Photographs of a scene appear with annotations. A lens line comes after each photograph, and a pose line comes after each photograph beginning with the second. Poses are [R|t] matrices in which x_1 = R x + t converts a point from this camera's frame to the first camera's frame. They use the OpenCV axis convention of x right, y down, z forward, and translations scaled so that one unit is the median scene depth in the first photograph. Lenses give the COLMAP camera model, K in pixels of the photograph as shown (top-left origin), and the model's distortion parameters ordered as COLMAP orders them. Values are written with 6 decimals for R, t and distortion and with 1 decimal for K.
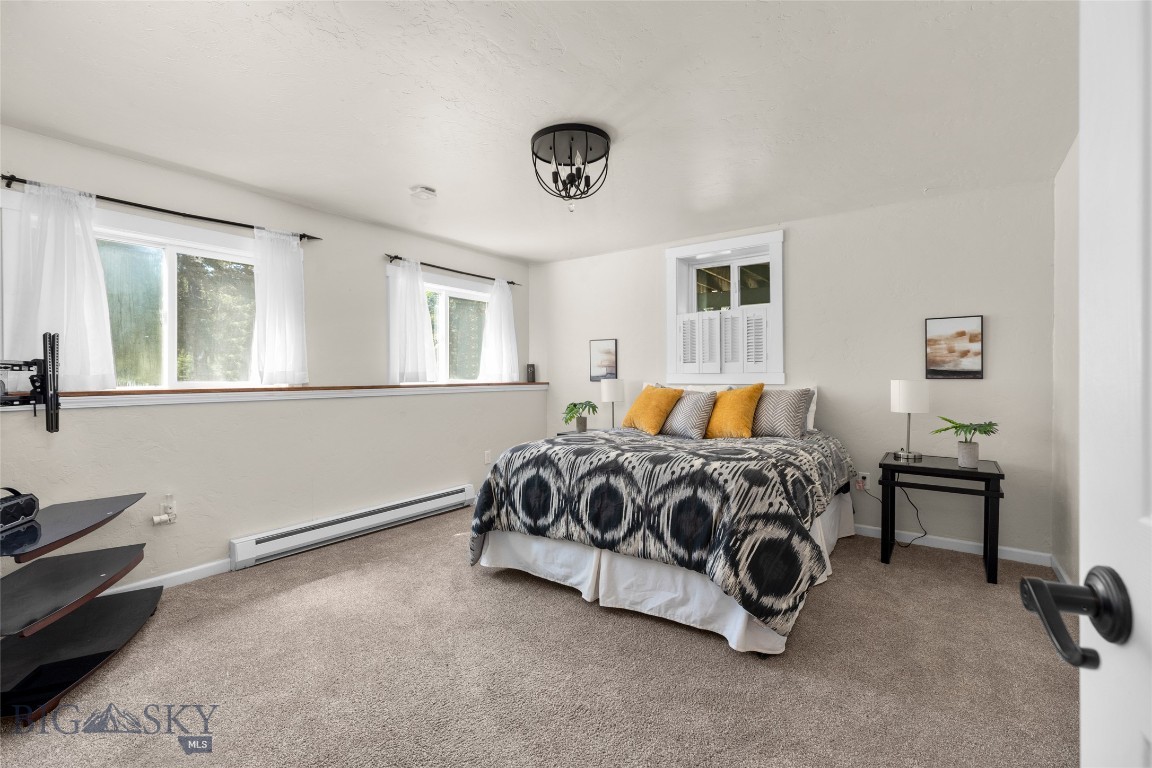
lens RADIAL K [[514.6, 0, 572.6], [0, 514.6, 378.6], [0, 0, 1]] dist [0.004995, 0.000414]
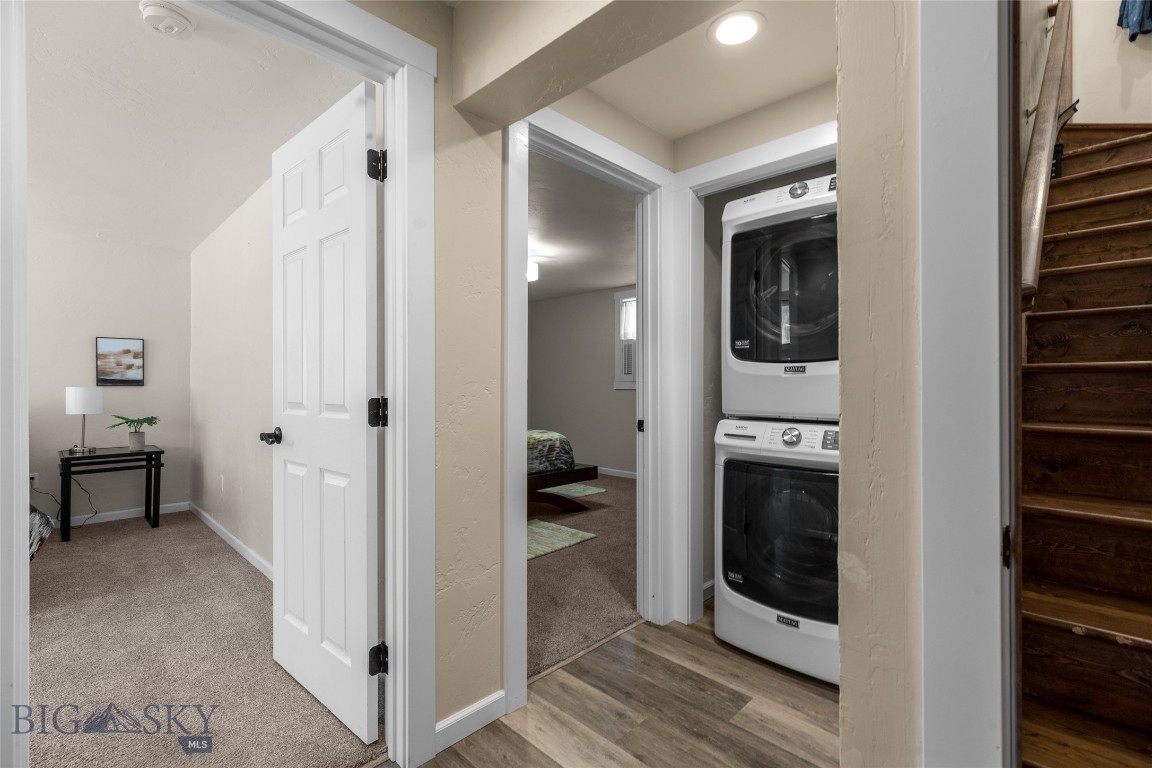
lens RADIAL K [[514.6, 0, 572.6], [0, 514.6, 378.6], [0, 0, 1]] dist [0.004995, 0.000414]
pose [[0.144987, 0.008580, 0.989396, -0.383494], [0.007700, 0.999922, -0.009799, 0.003363], [-0.989404, 0.009039, 0.144910, -0.310037]]
